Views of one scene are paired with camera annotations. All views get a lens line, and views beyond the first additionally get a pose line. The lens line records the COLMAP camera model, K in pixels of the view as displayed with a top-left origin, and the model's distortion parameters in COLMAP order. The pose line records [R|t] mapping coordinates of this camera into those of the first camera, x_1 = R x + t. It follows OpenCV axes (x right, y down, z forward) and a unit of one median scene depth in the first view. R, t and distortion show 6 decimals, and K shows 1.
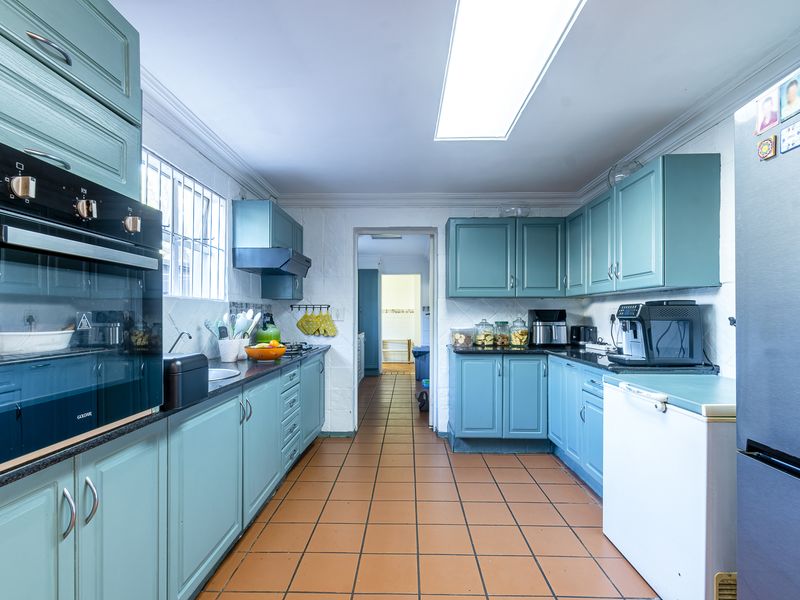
lens RADIAL K [[425.6, 0, 423.2], [0, 425.6, 311.2], [0, 0, 1]] dist [0.004647, 0.000499]
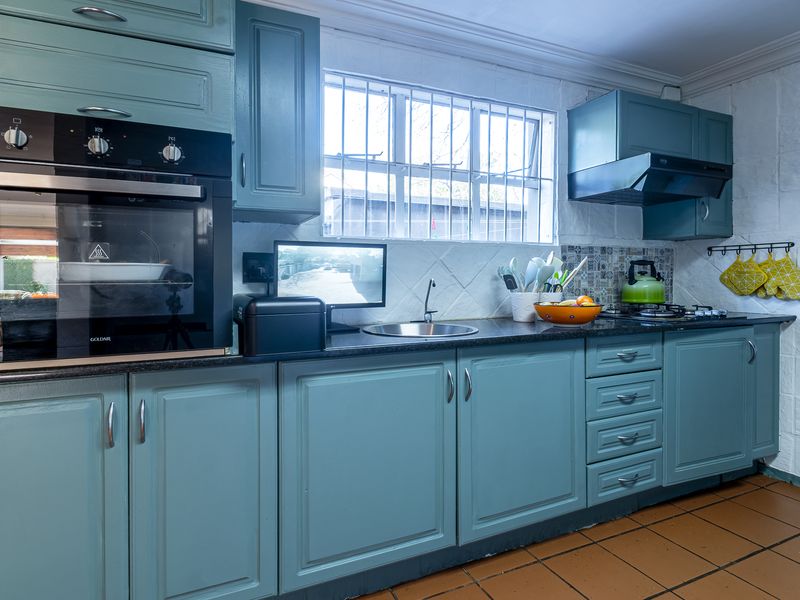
lens RADIAL K [[425.6, 0, 341.0], [0, 425.6, 280.0], [0, 0, 1]] dist [0.004647, 0.000499]
pose [[0.343848, -0.001953, -0.939023, 0.125013], [0.016166, 0.999862, 0.003840, 0.030104], [0.938886, -0.016500, 0.343832, 0.357701]]
